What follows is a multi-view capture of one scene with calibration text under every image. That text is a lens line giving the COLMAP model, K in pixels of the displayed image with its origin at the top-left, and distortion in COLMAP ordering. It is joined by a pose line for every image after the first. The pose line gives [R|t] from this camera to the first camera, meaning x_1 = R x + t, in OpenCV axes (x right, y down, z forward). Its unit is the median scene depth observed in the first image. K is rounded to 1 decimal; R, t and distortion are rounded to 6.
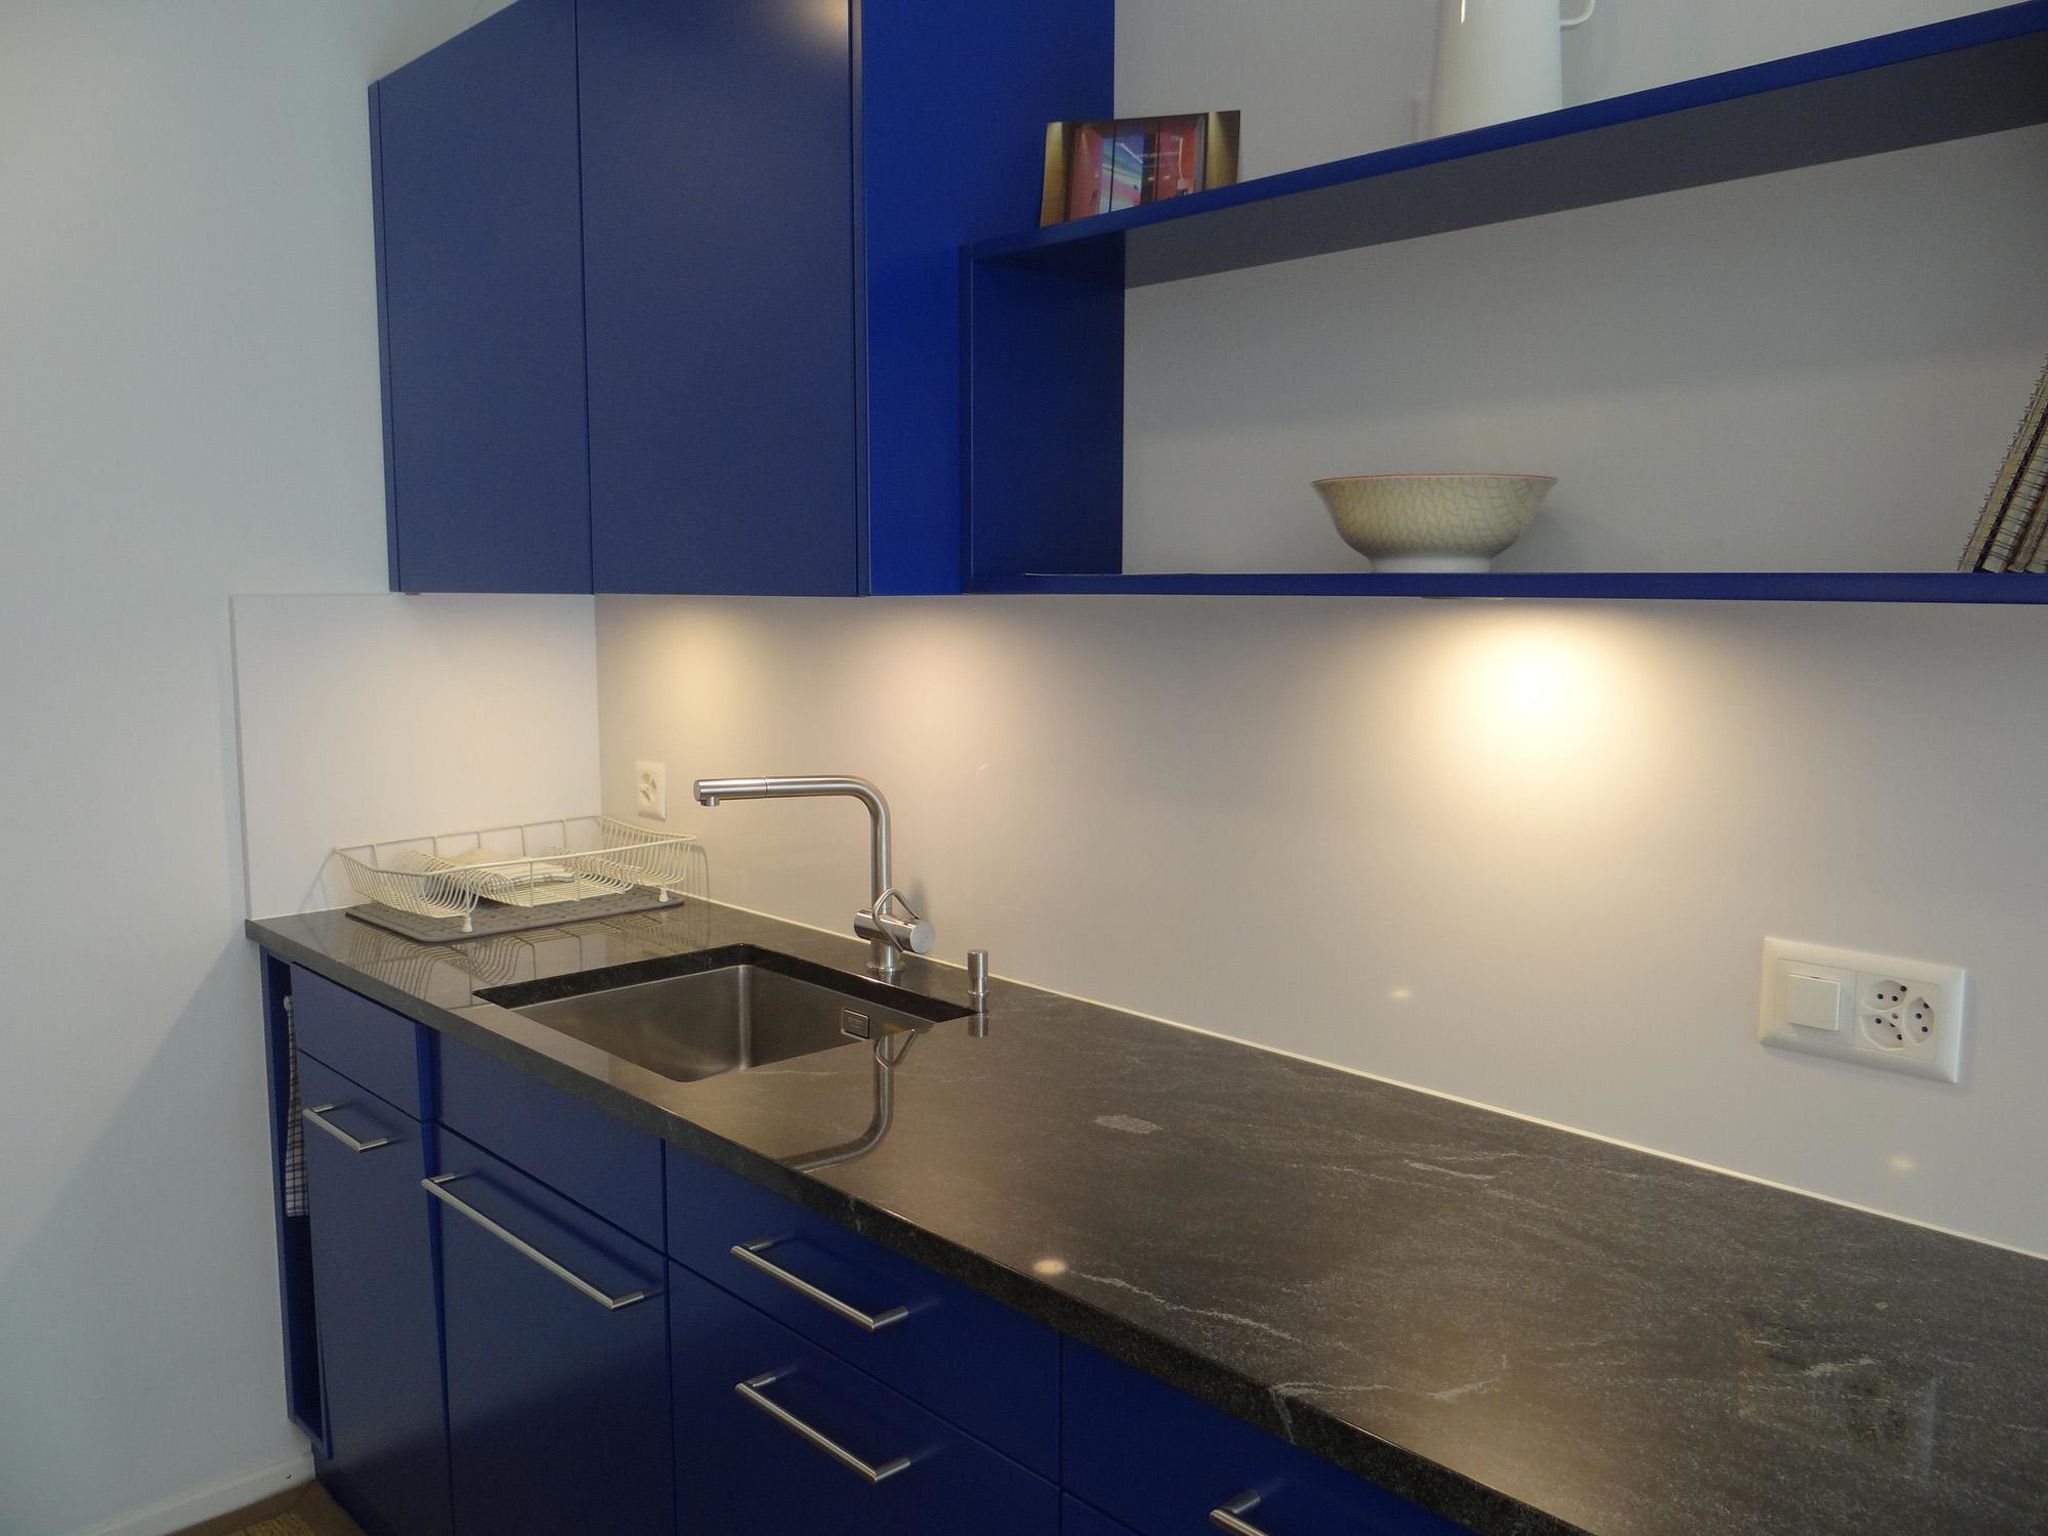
lens RADIAL K [[1608.1, 0, 1024.0], [0, 1608.1, 768.0], [0, 0, 1]] dist [-0.016764, -0.002577]
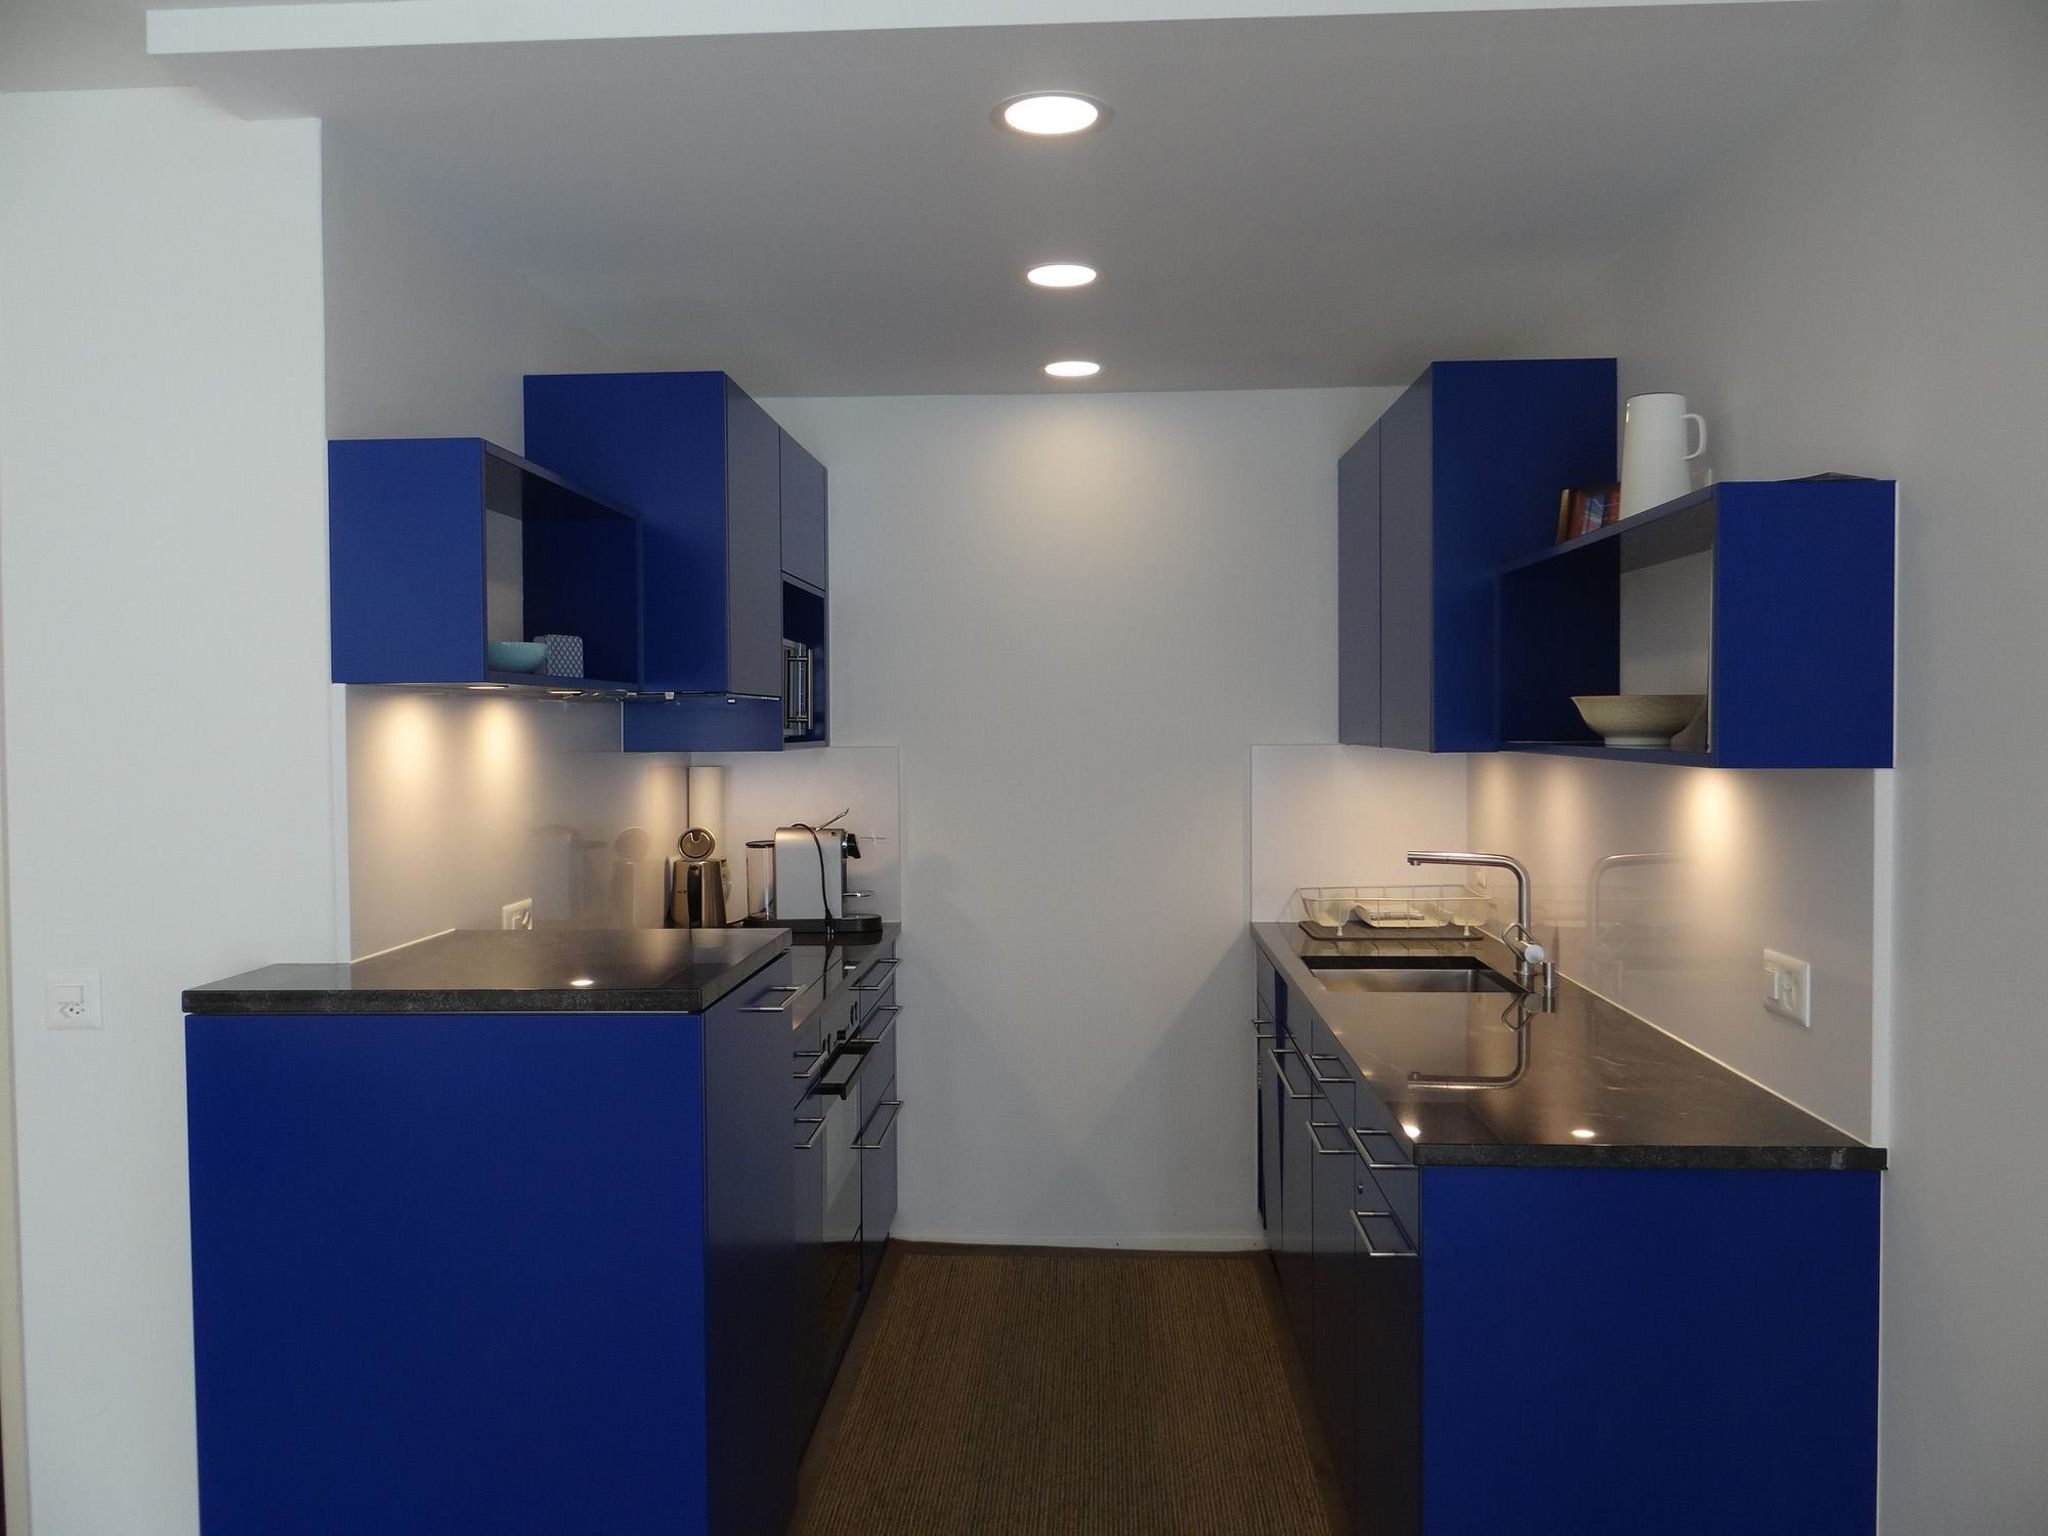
lens RADIAL K [[1606.6, 0, 1024.0], [0, 1606.6, 768.0], [0, 0, 1]] dist [0.031286, 0.001415]
pose [[0.698370, 0.017641, -0.715520, 0.737238], [-0.076401, 0.995822, -0.050018, 0.036407], [0.711648, 0.089597, 0.696800, -0.546754]]
